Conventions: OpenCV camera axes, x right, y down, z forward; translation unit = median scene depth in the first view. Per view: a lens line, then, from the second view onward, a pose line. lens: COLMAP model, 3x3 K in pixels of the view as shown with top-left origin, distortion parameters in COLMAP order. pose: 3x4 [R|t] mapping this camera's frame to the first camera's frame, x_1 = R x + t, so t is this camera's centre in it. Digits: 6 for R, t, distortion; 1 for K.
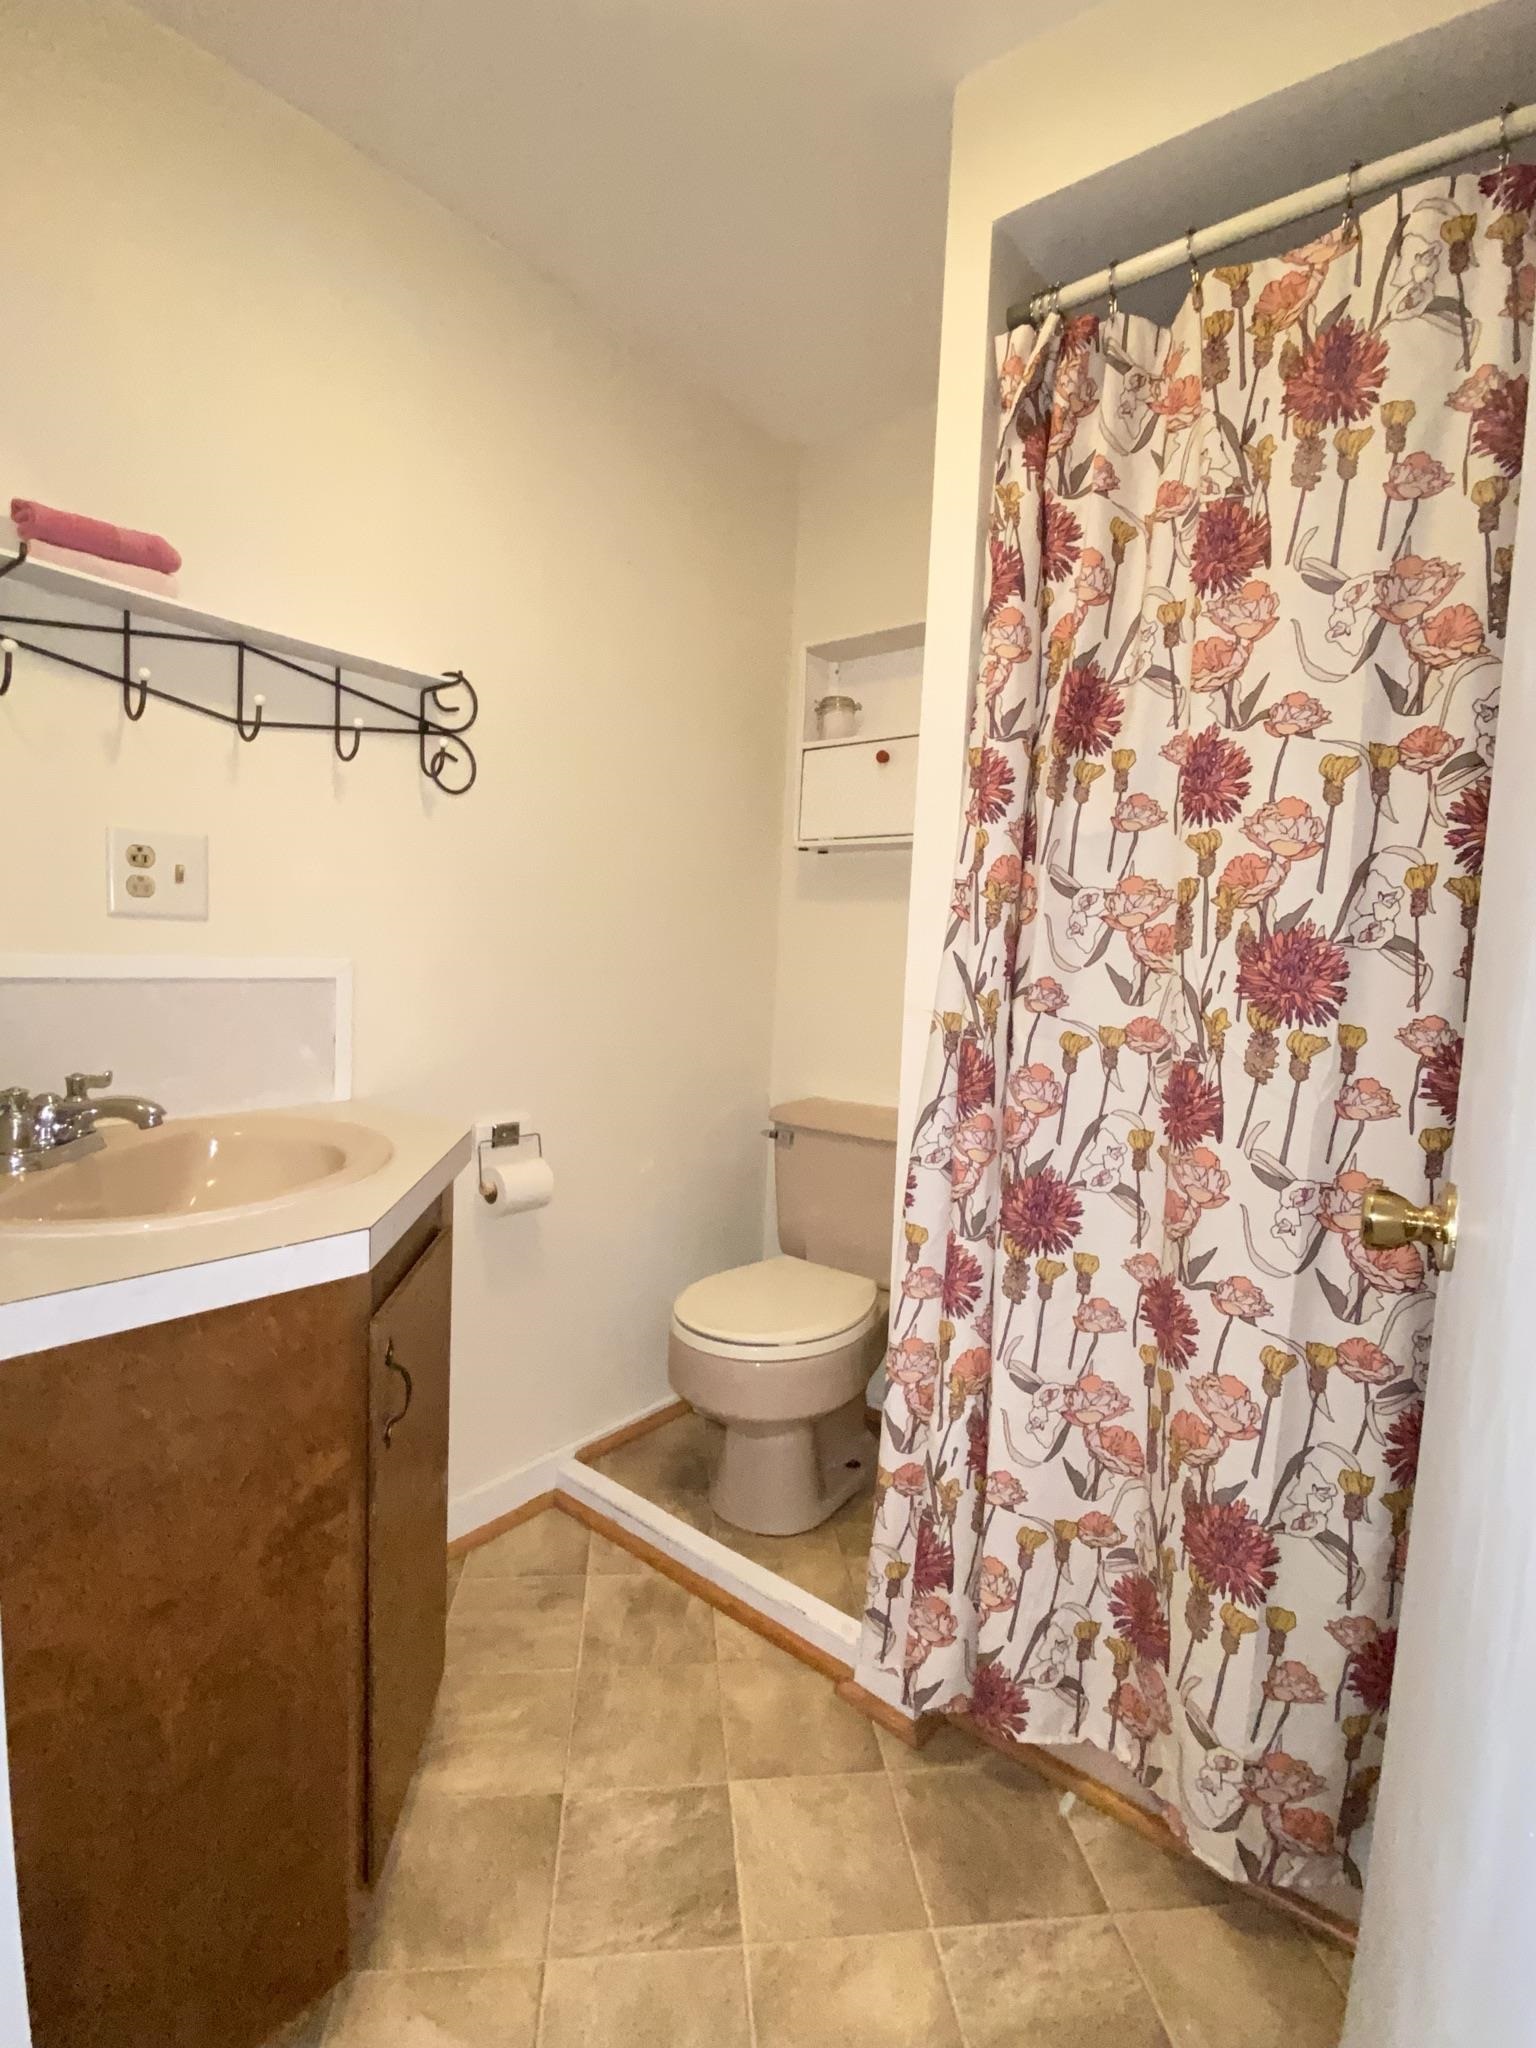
lens RADIAL K [[941.3, 0, 756.7], [0, 941.3, 1034.2], [0, 0, 1]] dist [-0.009292, -0.000730]
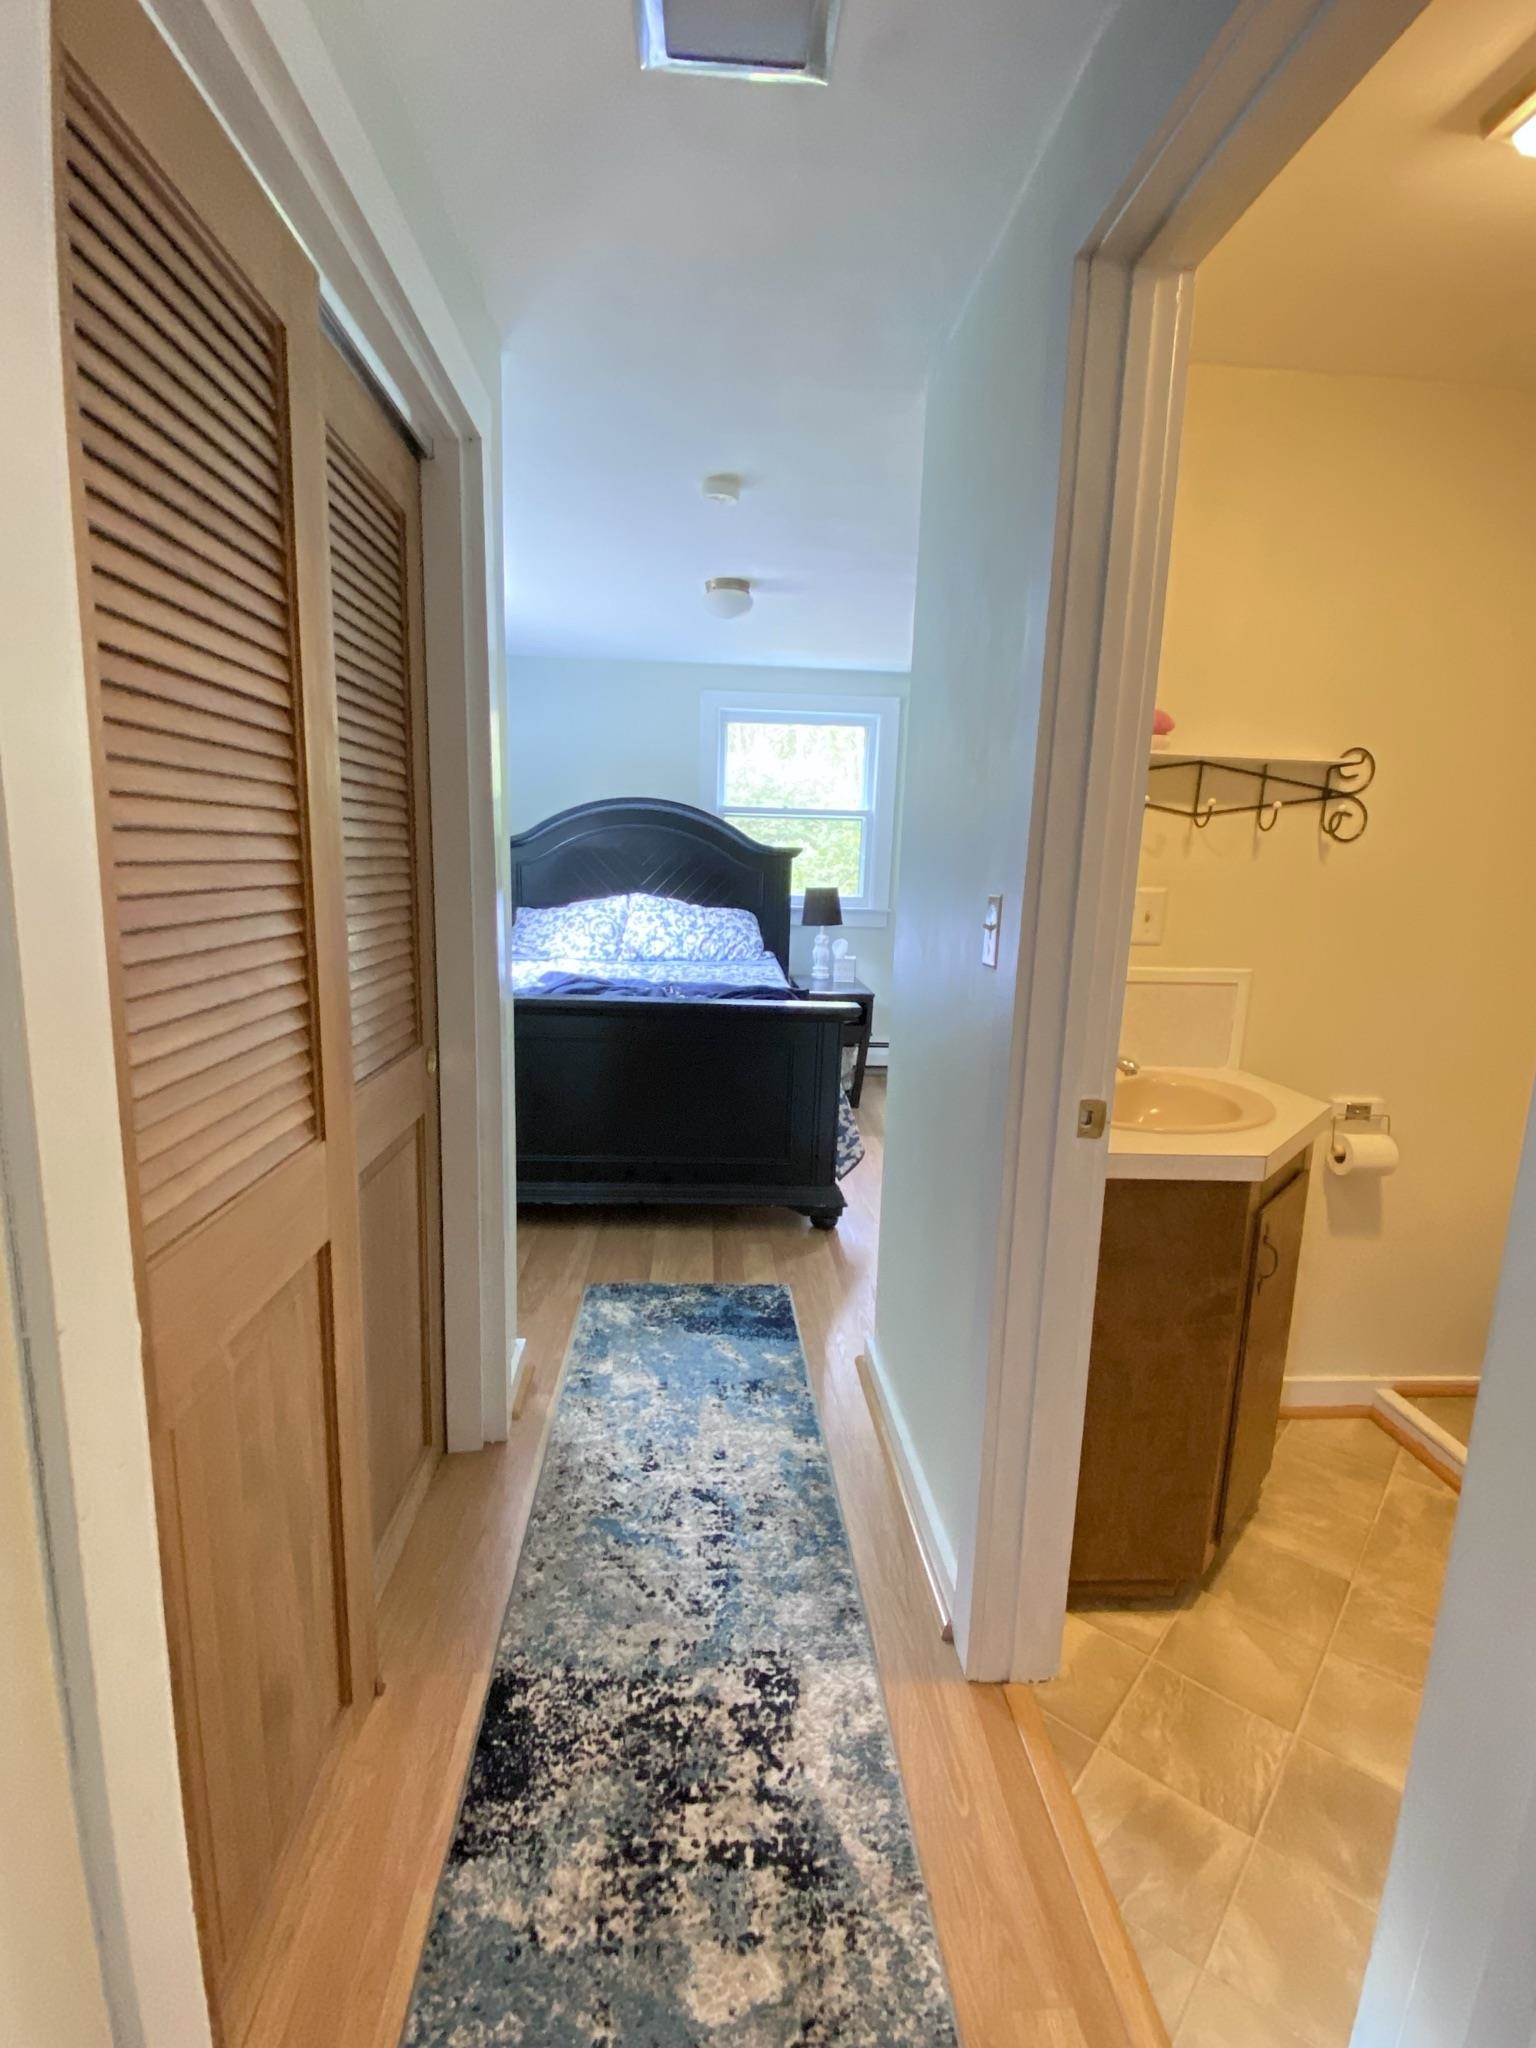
lens RADIAL K [[941.3, 0, 751.8], [0, 941.3, 1040.1], [0, 0, 1]] dist [-0.009292, -0.000730]
pose [[0.669606, 0.105631, -0.735167, 0.106879], [-0.063408, 0.994351, 0.085118, -0.047467], [0.740005, -0.010380, 0.672521, -0.479142]]
